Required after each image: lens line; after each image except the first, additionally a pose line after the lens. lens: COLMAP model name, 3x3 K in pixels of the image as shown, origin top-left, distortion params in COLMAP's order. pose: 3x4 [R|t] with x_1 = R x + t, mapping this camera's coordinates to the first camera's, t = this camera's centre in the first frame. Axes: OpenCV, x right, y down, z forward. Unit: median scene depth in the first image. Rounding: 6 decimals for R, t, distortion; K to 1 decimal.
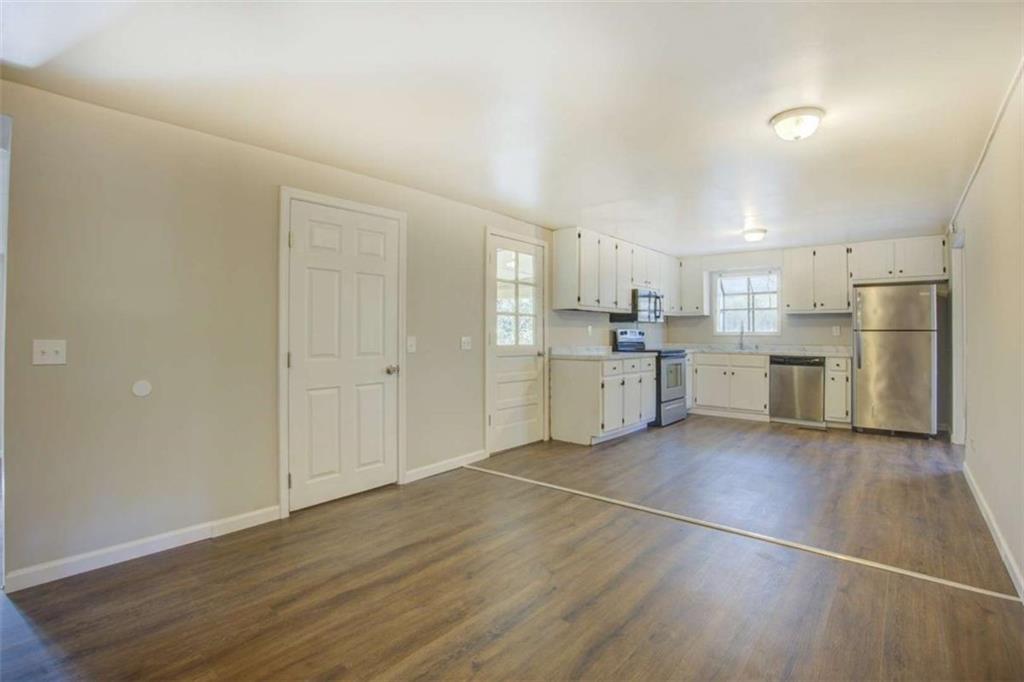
lens RADIAL K [[474.2, 0, 548.8], [0, 474.2, 321.7], [0, 0, 1]] dist [-0.000706, -0.000045]
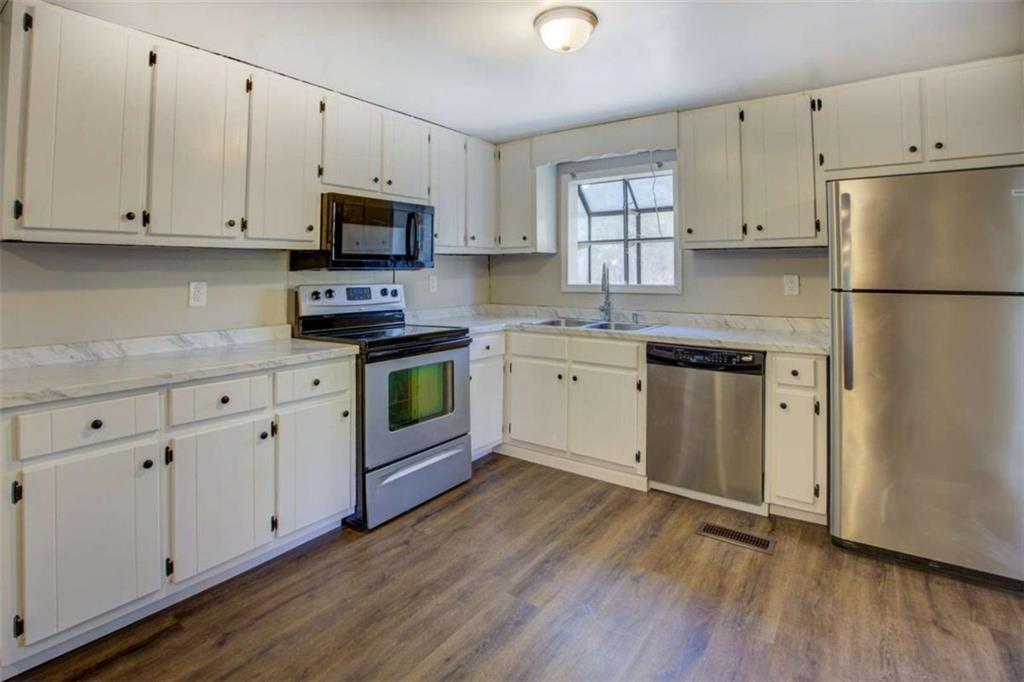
lens RADIAL K [[502.1, 0, 512.9], [0, 502.1, 251.4], [0, 0, 1]] dist [-0.022562, -0.000391]
pose [[0.999597, -0.005925, 0.027744, 0.396657], [0.006318, 0.999881, -0.014098, -0.010738], [-0.027657, 0.014267, 0.999516, 0.642948]]
